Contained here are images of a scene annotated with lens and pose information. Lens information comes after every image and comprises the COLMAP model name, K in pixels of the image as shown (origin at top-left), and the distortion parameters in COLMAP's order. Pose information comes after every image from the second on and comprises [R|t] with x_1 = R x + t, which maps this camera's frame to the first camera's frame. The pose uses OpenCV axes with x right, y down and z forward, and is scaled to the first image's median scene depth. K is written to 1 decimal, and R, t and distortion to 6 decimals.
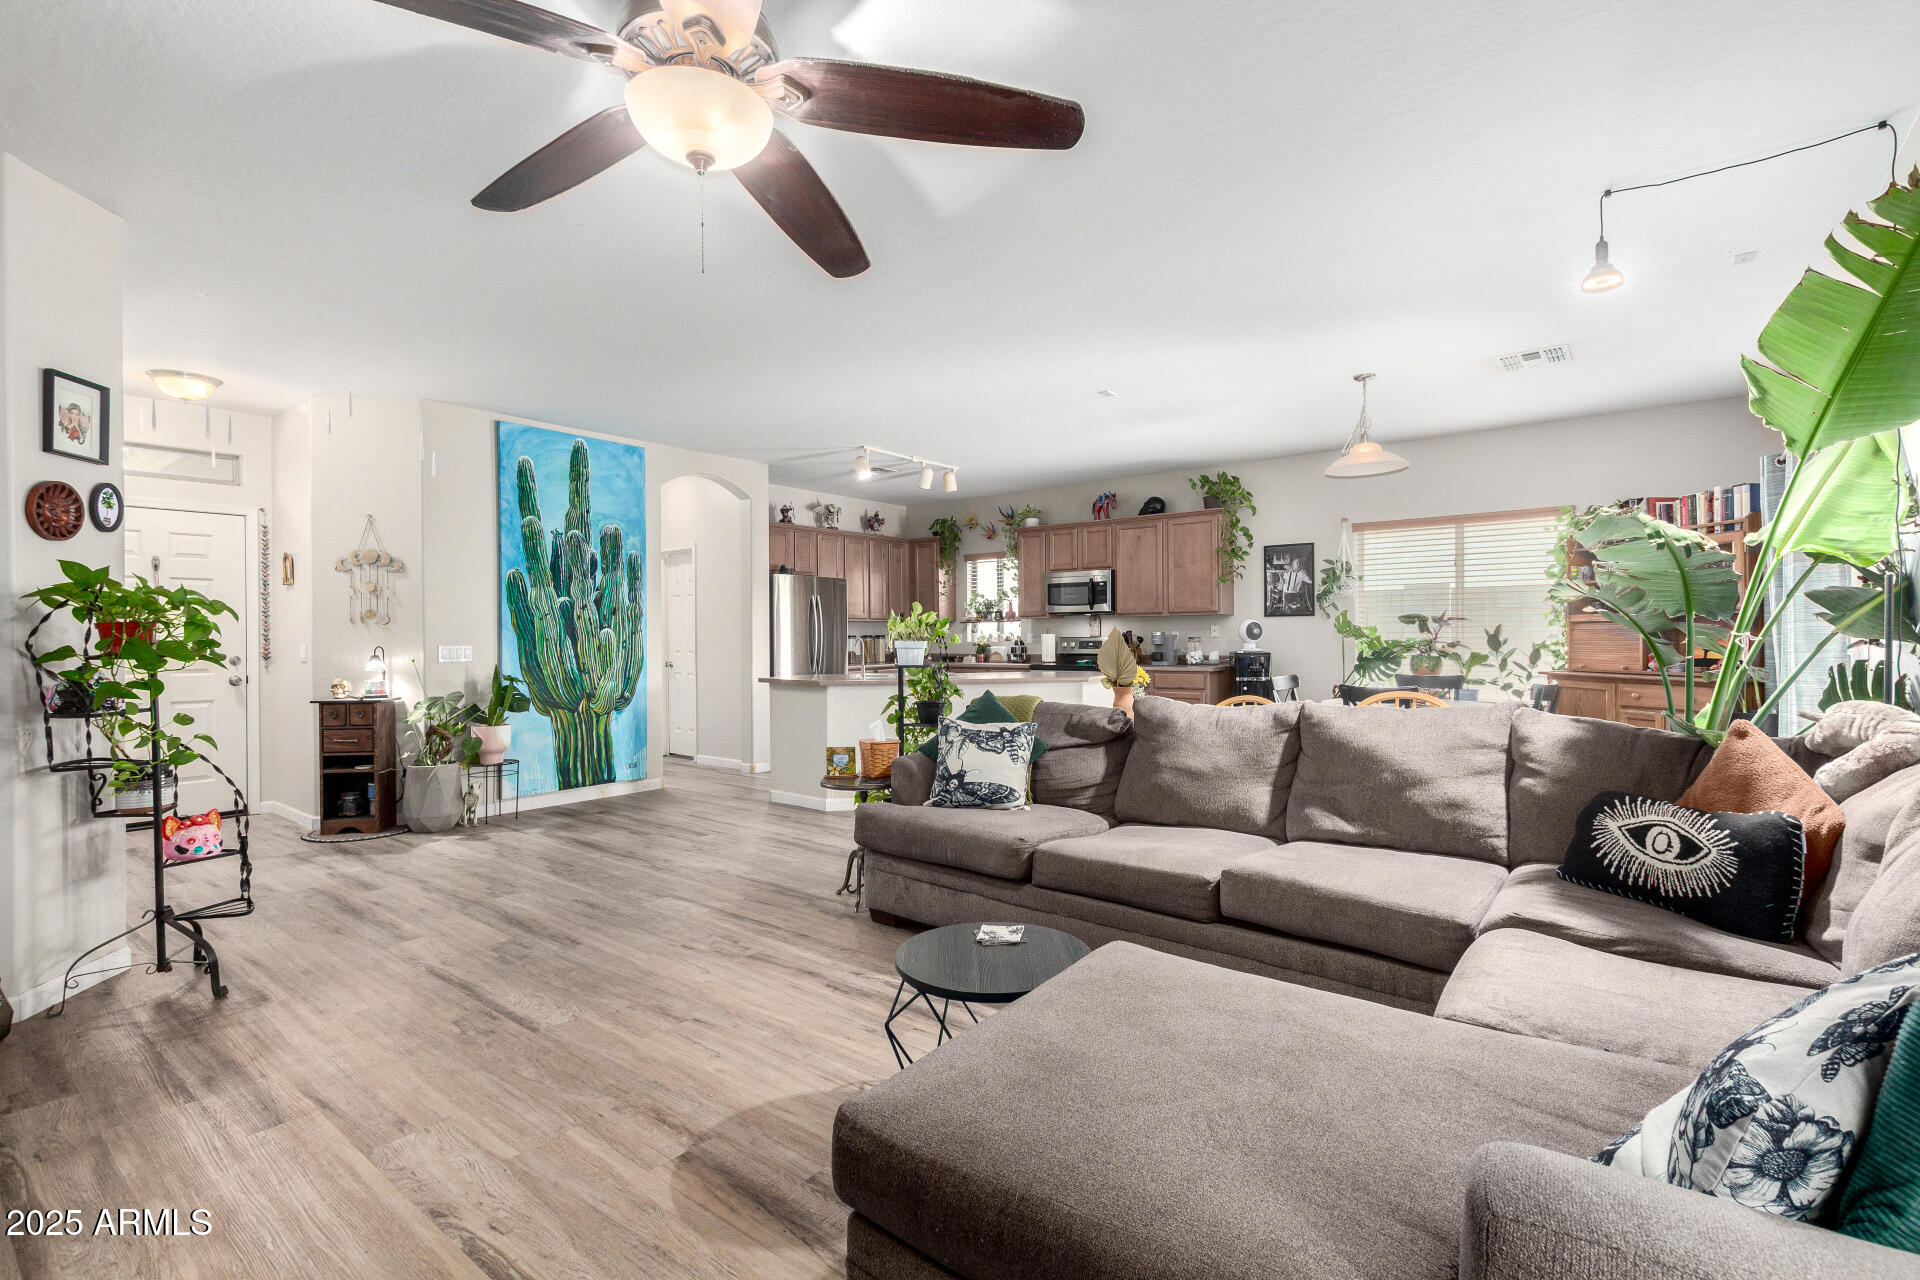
lens RADIAL K [[872.6, 0, 974.0], [0, 872.6, 635.2], [0, 0, 1]] dist [0.006836, -0.002672]
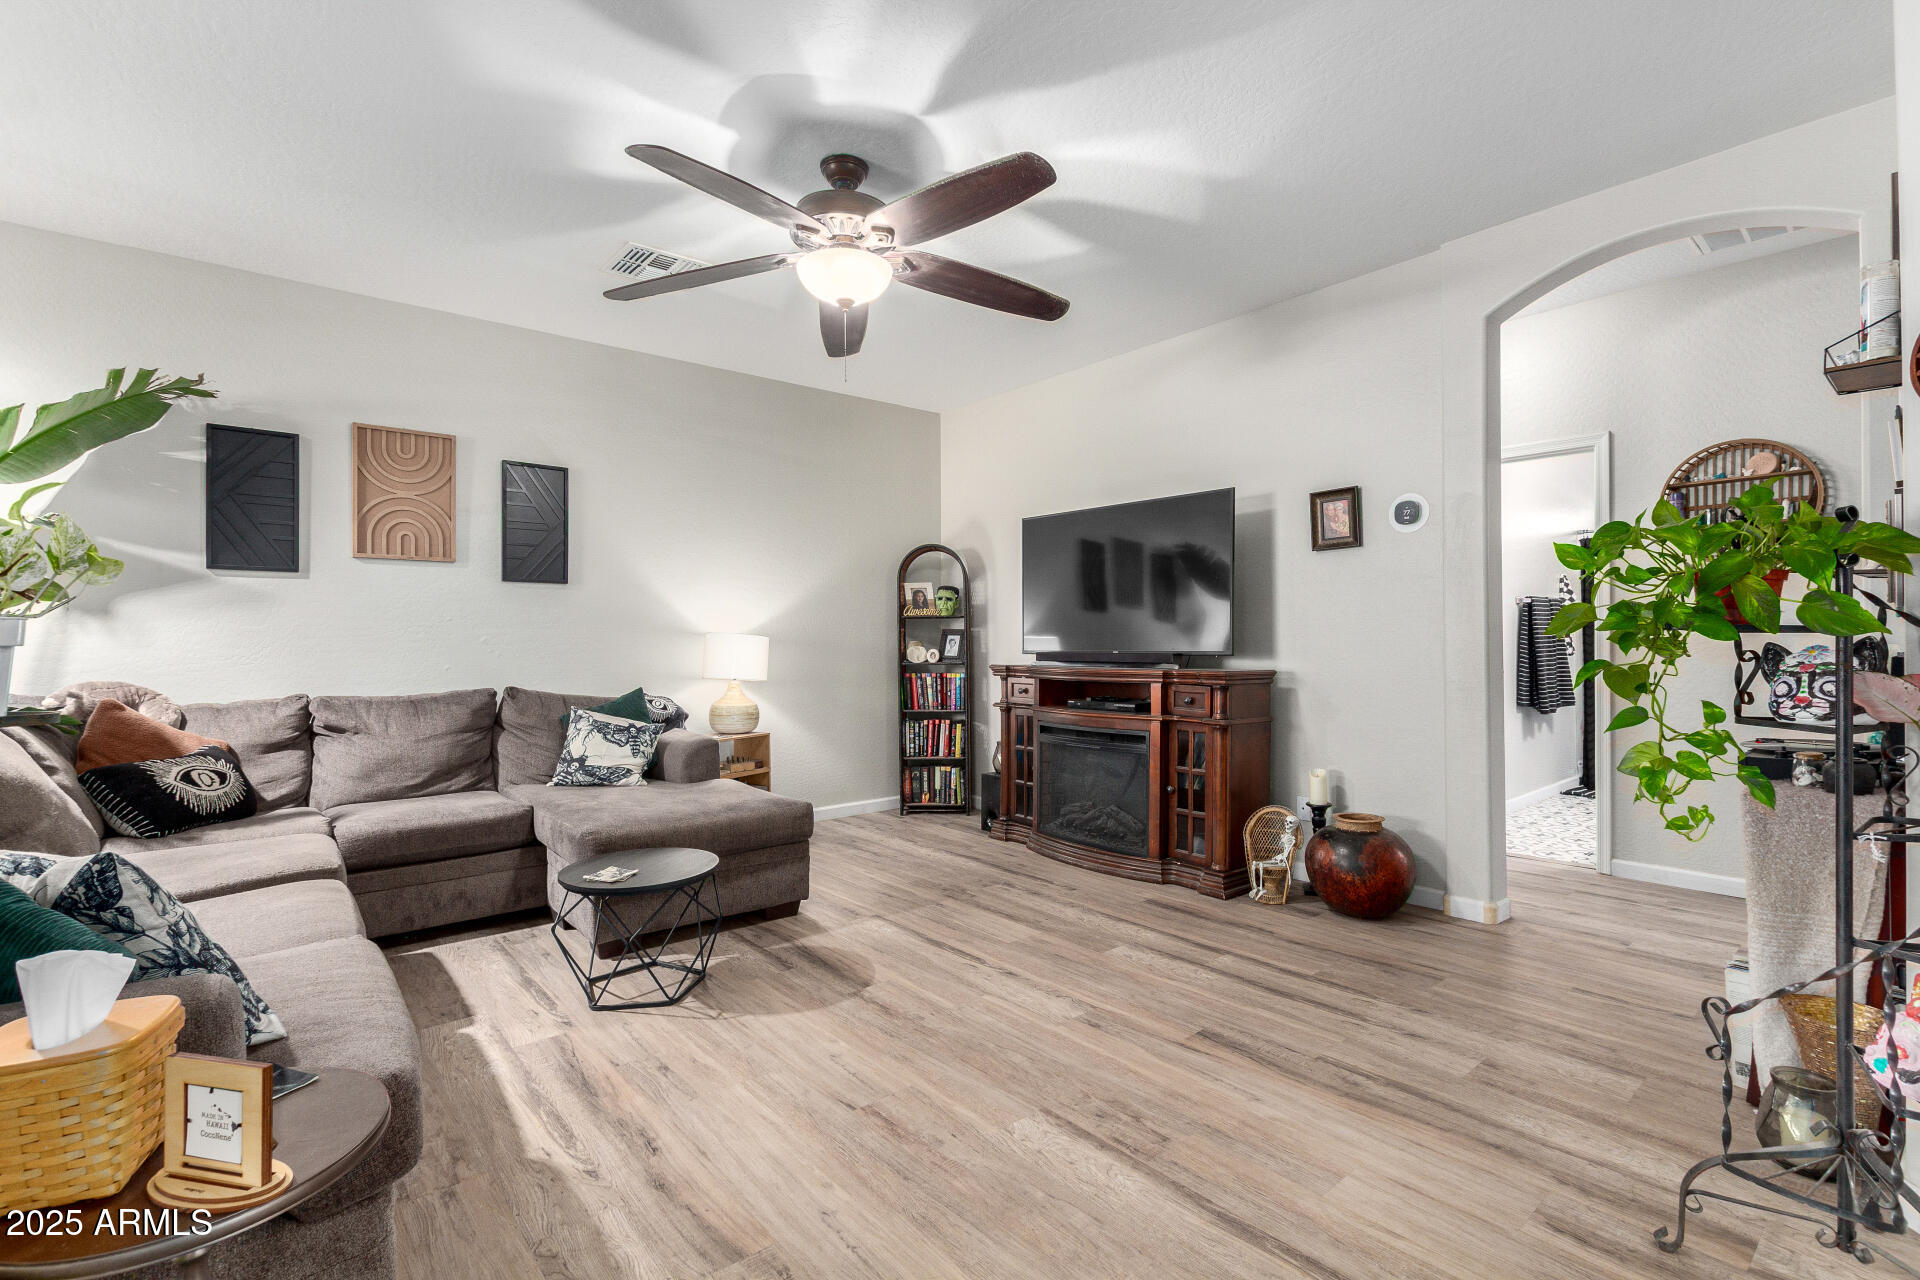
lens RADIAL K [[872.6, 0, 959.7], [0, 872.6, 635.0], [0, 0, 1]] dist [0.006836, -0.002672]
pose [[-0.976533, 0.016388, 0.214744, -0.258896], [0.014826, 0.999851, -0.008881, 0.012045], [-0.214857, -0.005488, -0.976630, 0.769205]]
